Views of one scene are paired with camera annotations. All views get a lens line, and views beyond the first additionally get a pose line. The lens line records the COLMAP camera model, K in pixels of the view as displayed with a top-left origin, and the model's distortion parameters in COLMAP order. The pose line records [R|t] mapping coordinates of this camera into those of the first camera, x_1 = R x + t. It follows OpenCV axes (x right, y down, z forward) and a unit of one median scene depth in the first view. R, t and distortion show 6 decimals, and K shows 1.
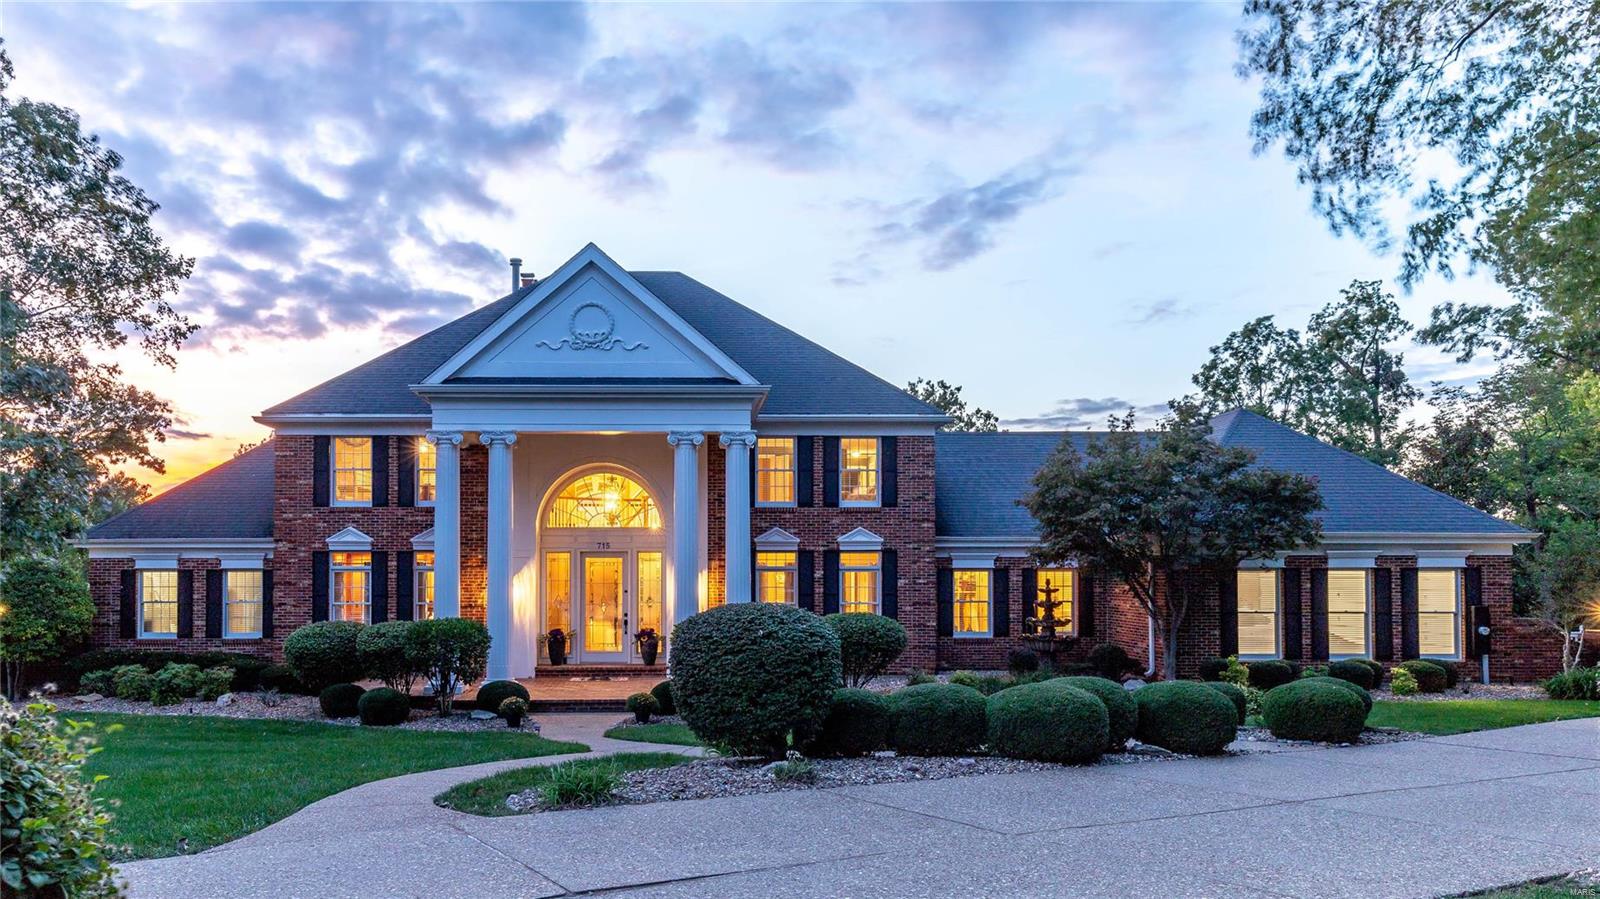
lens RADIAL K [[1041.9, 0, 702.8], [0, 1041.9, 557.2], [0, 0, 1]] dist [0.000796, 0.000158]
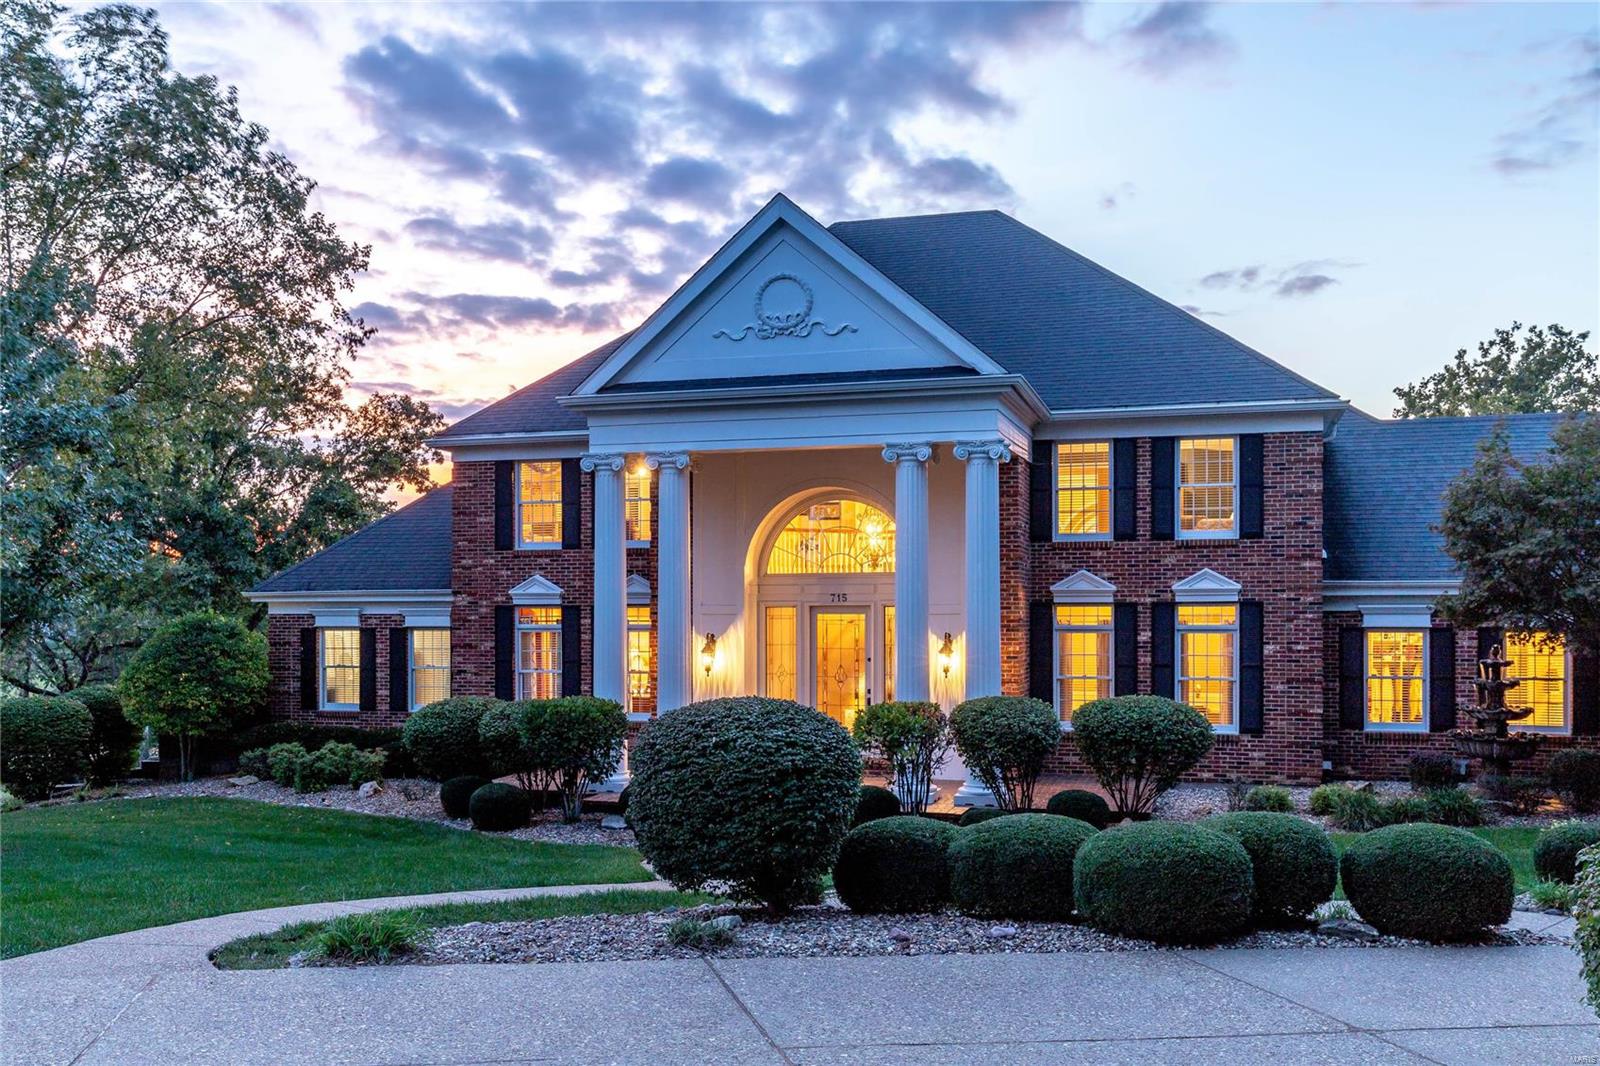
lens RADIAL K [[1428.4, 0, 805.7], [0, 1428.4, 629.5], [0, 0, 1]] dist [0.000408, -0.004853]
pose [[0.955910, 0.001854, -0.293655, 0.181664], [0.005671, 0.999677, 0.024772, -0.013855], [0.293606, -0.025345, 0.955591, 0.021513]]
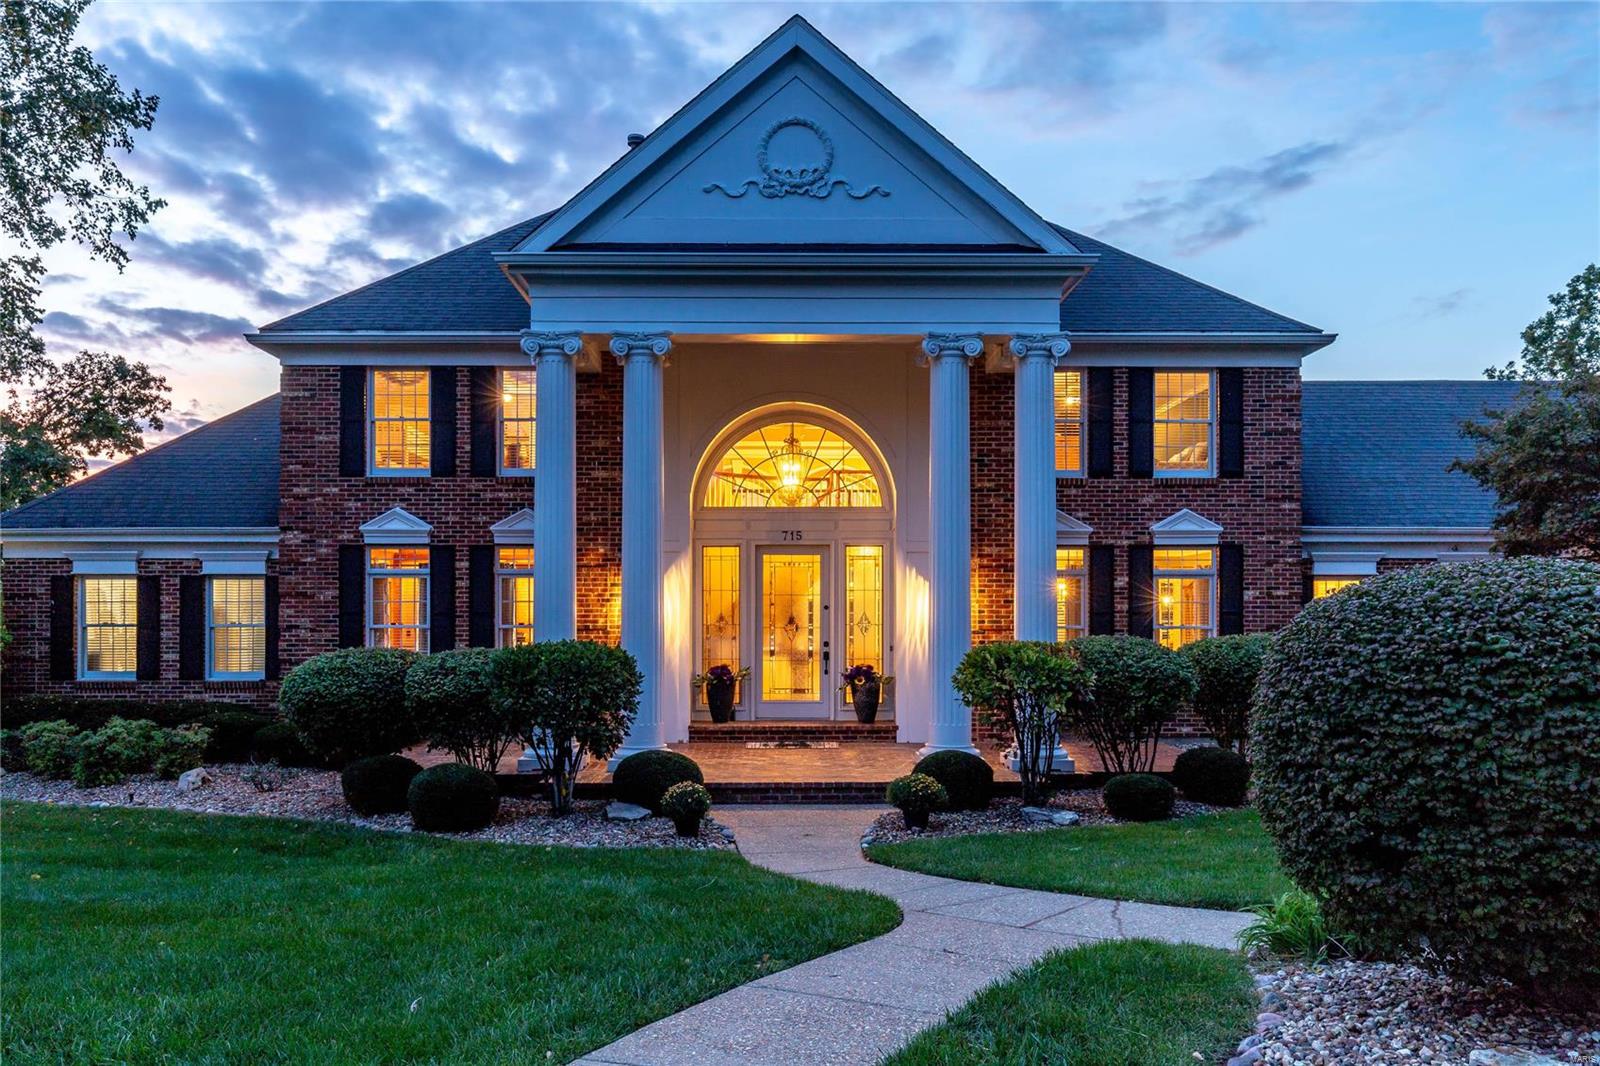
lens RADIAL K [[1175.6, 0, 796.6], [0, 1175.6, 612.9], [0, 0, 1]] dist [-0.002572, -0.001751]
pose [[0.999985, 0.000991, -0.005331, -0.089281], [-0.000916, 0.999900, 0.014098, 0.026391], [0.005344, -0.014092, 0.999886, 0.279965]]
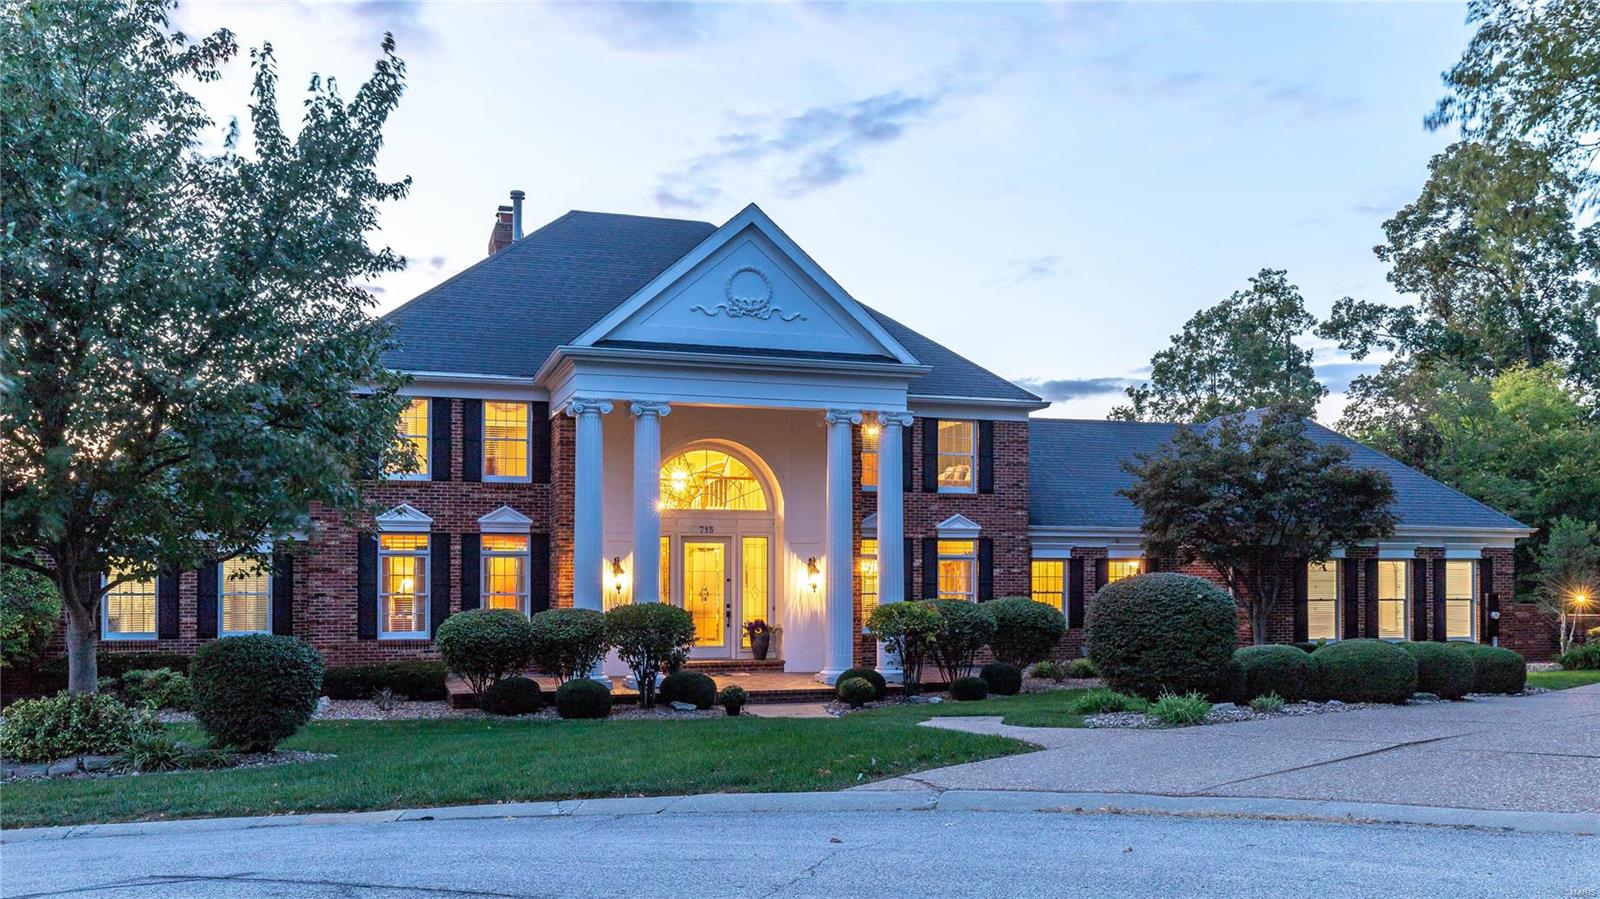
lens RADIAL K [[1324.8, 0, 808.5], [0, 1324.8, 575.1], [0, 0, 1]] dist [0.001000, -0.000191]
pose [[0.955744, 0.002486, 0.294188, -0.352216], [-0.006108, 0.999916, 0.011393, 0.014949], [-0.294135, -0.012686, 0.955680, -0.131805]]
